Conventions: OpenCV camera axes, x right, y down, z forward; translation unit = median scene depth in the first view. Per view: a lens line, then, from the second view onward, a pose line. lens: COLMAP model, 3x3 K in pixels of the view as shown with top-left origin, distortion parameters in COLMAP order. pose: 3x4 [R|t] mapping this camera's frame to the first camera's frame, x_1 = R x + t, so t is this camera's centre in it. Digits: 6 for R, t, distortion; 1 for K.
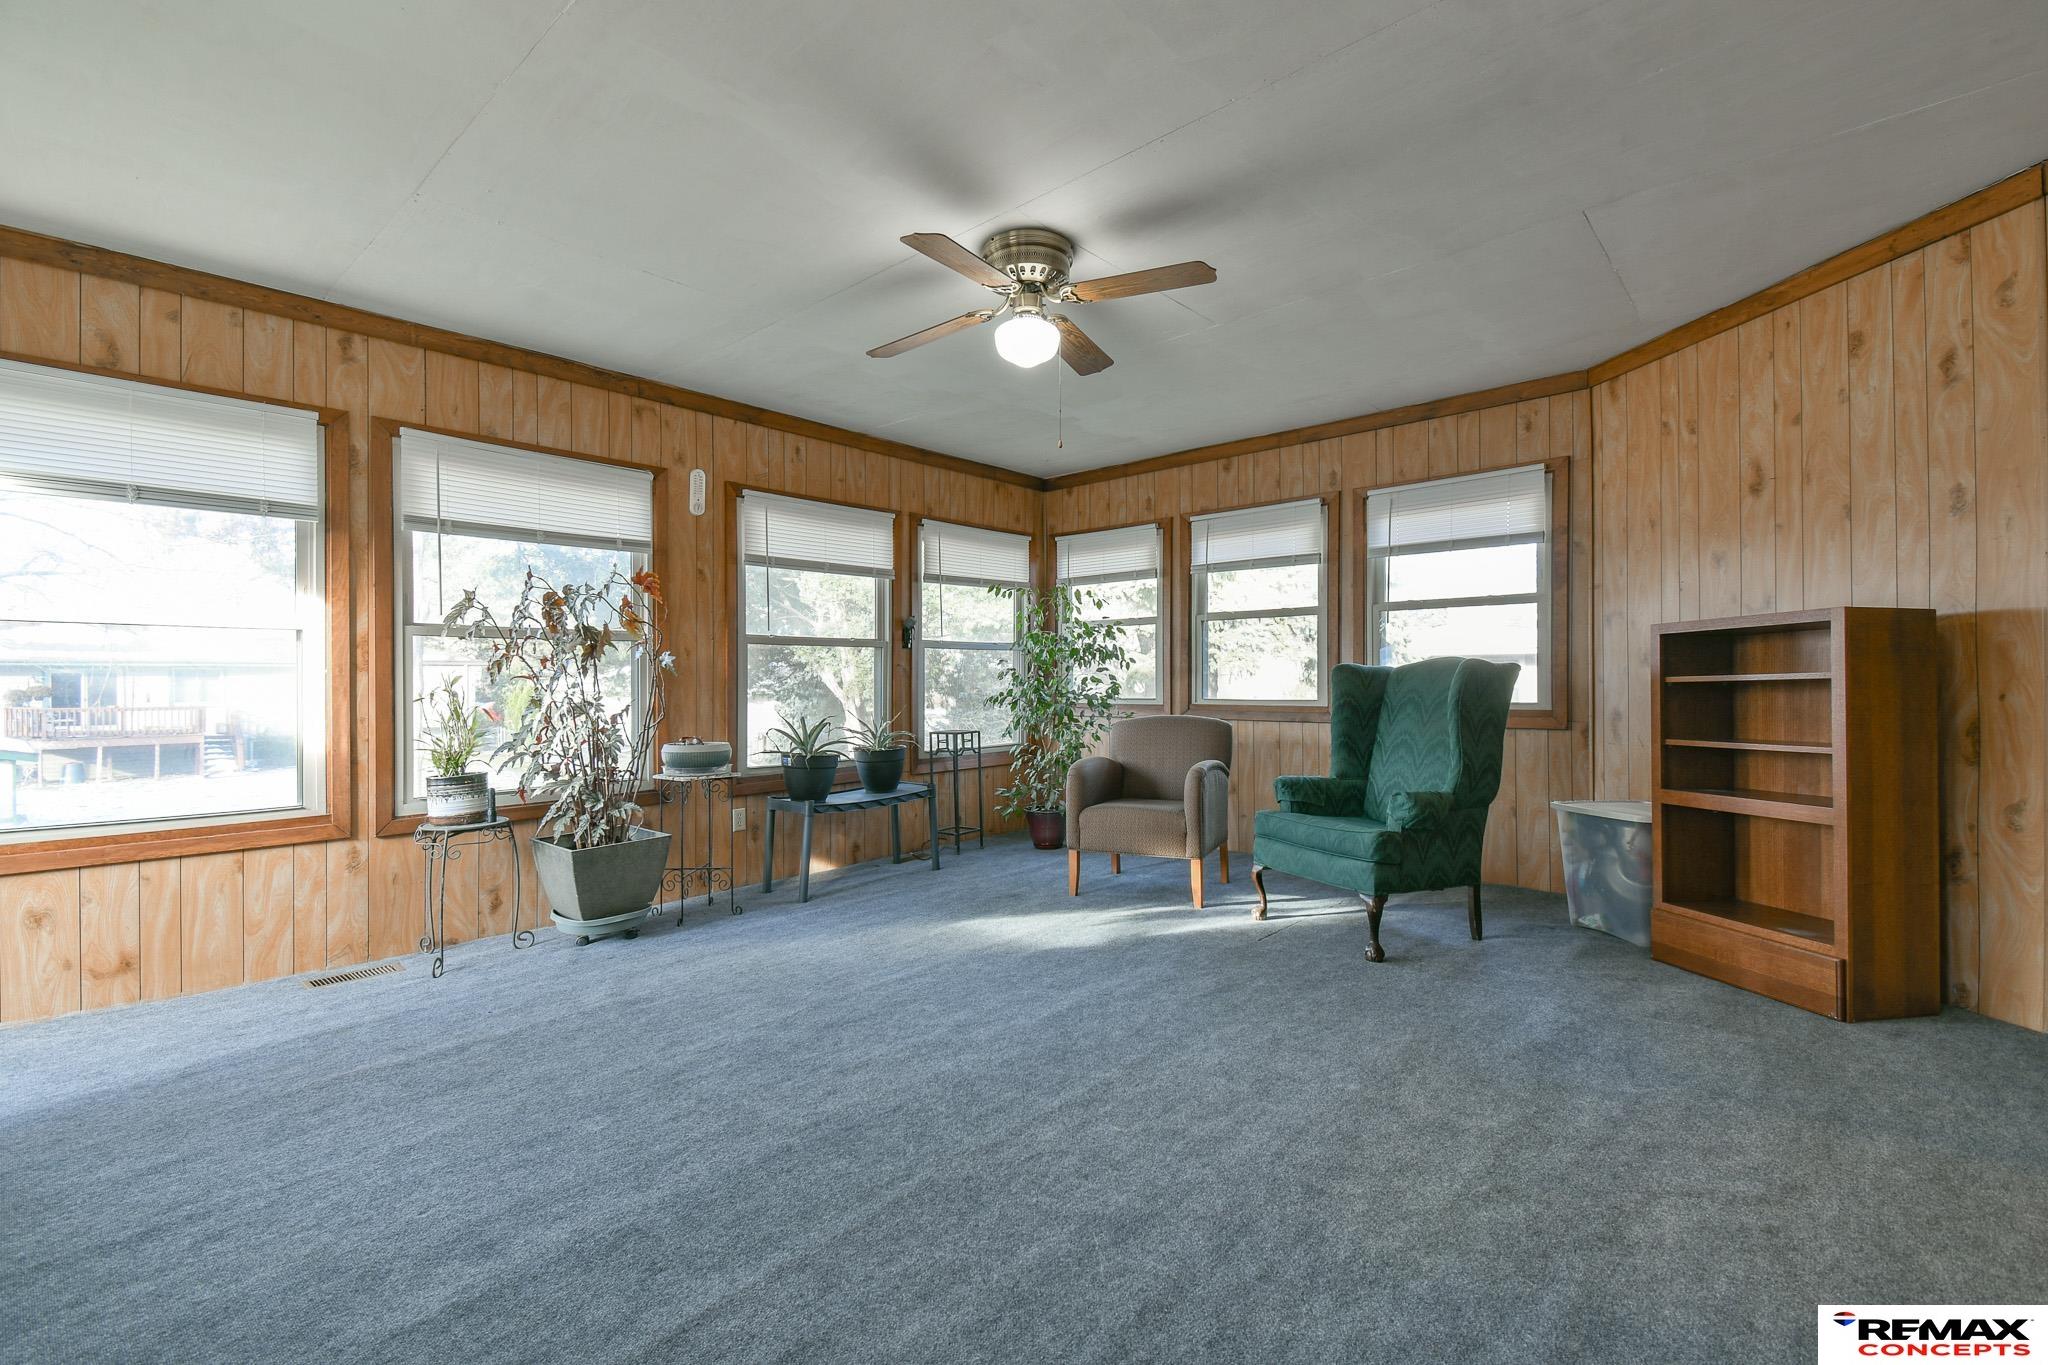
lens RADIAL K [[889.6, 0, 1018.9], [0, 889.6, 676.3], [0, 0, 1]] dist [0.025345, -0.007042]
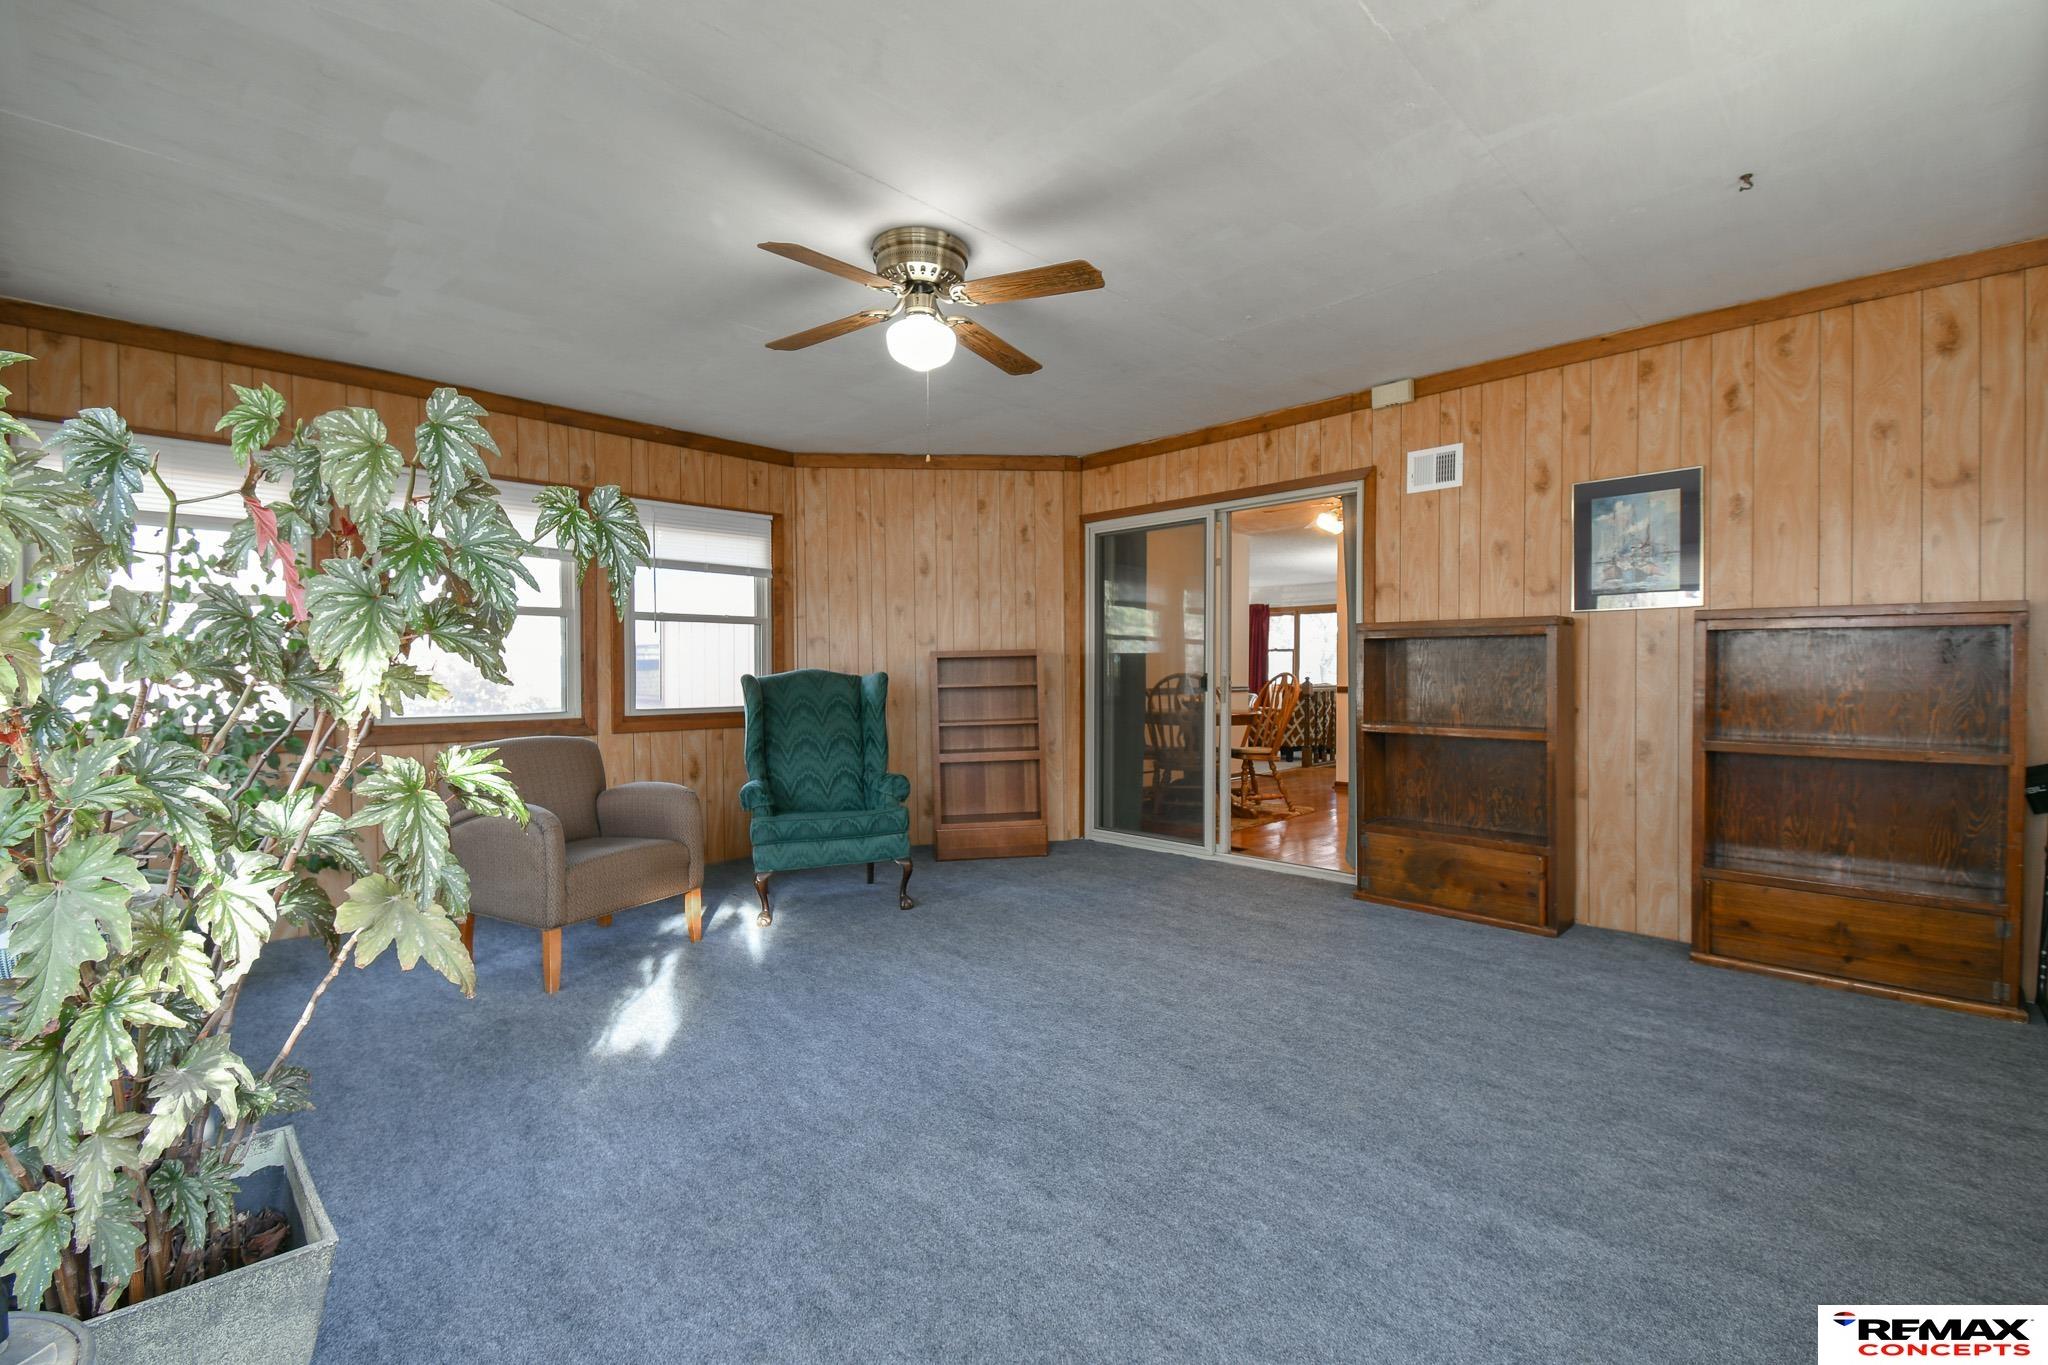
lens RADIAL K [[889.6, 0, 1020.8], [0, 889.6, 681.9], [0, 0, 1]] dist [0.025345, -0.007042]
pose [[0.058558, -0.007812, 0.998253, -0.827979], [0.002097, 0.999968, 0.007703, -0.015224], [-0.998282, 0.001643, 0.058573, 0.733293]]
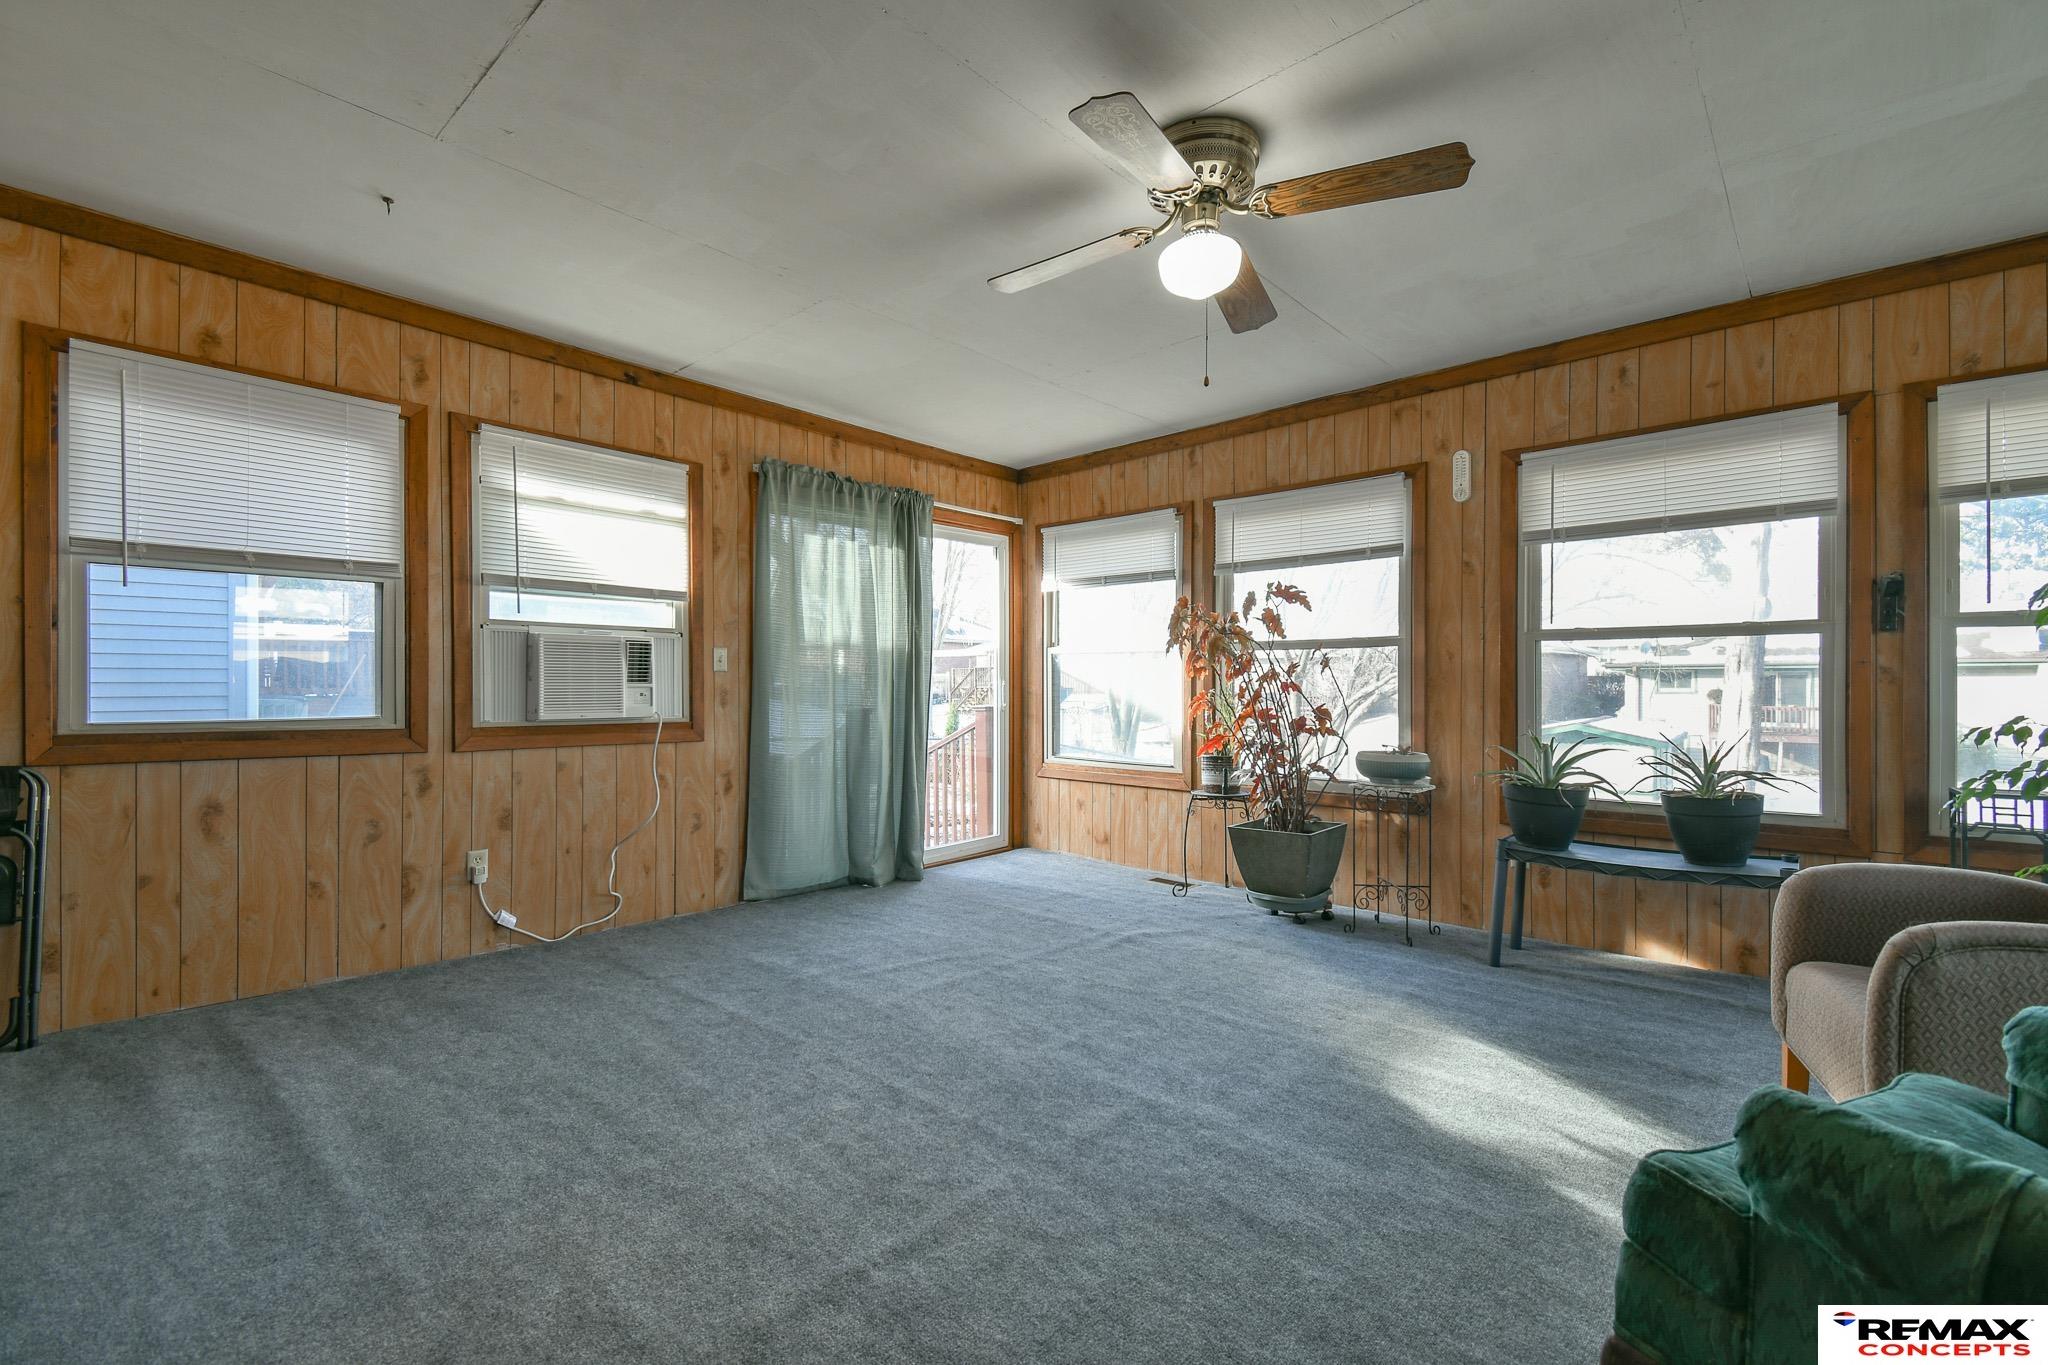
lens RADIAL K [[889.6, 0, 1029.0], [0, 889.6, 679.7], [0, 0, 1]] dist [0.025345, -0.007042]
pose [[0.000214, 0.001135, -0.999999, 0.710326], [0.000908, 0.999999, 0.001135, -0.004330], [1.000000, -0.000909, 0.000213, 0.741939]]
